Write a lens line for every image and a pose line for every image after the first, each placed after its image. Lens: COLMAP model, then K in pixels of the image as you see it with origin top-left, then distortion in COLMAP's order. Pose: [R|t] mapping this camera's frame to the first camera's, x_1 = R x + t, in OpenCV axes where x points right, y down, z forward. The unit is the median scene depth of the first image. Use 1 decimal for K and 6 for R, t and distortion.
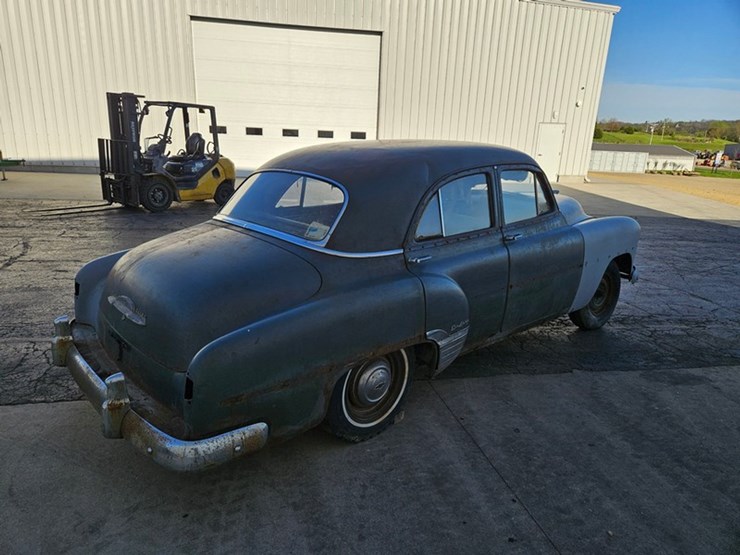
lens RADIAL K [[490.5, 0, 367.4], [0, 490.5, 257.5], [0, 0, 1]] dist [0.044253, -0.009630]
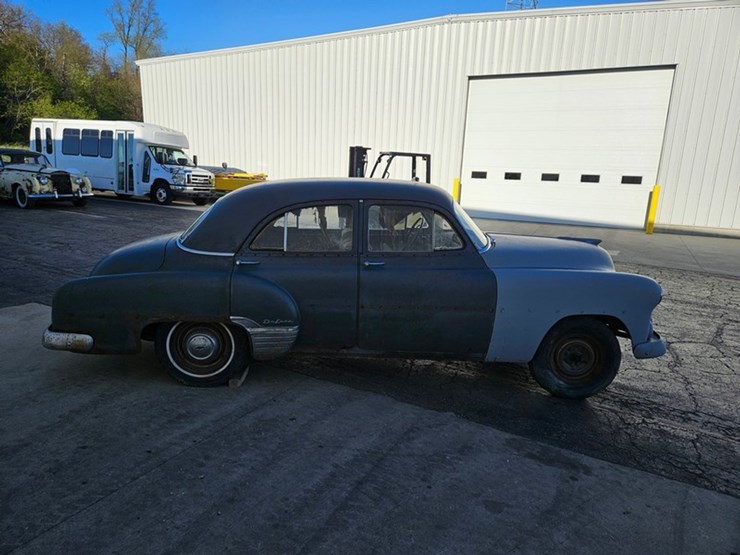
lens RADIAL K [[490.5, 0, 369.0], [0, 490.5, 258.2], [0, 0, 1]] dist [0.044253, -0.009630]
pose [[0.785326, 0.106391, -0.609873, 0.796096], [-0.160554, 0.986418, -0.034664, -0.010793], [0.597901, 0.125140, 0.791741, 0.099166]]
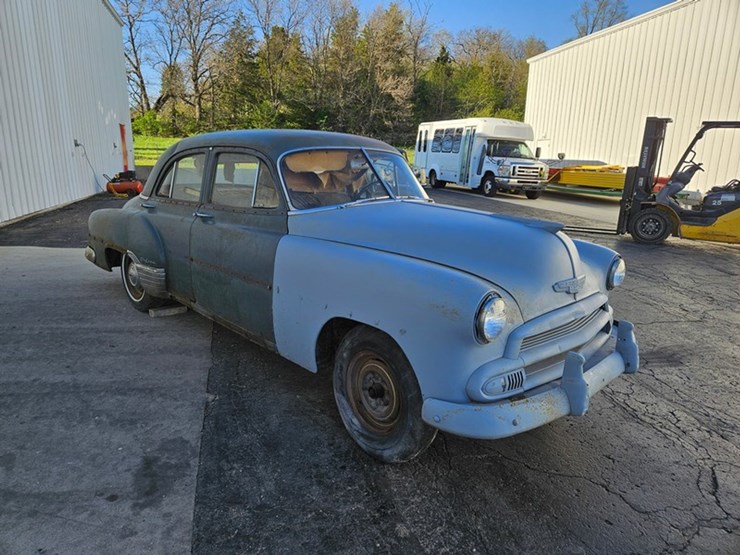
lens RADIAL K [[495.6, 0, 369.0], [0, 495.6, 263.8], [0, 0, 1]] dist [0.077554, -0.061265]
pose [[0.053231, 0.174496, -0.983218, 1.129501], [-0.261851, 0.952599, 0.154885, -0.164217], [0.963639, 0.249212, 0.096400, 1.042852]]
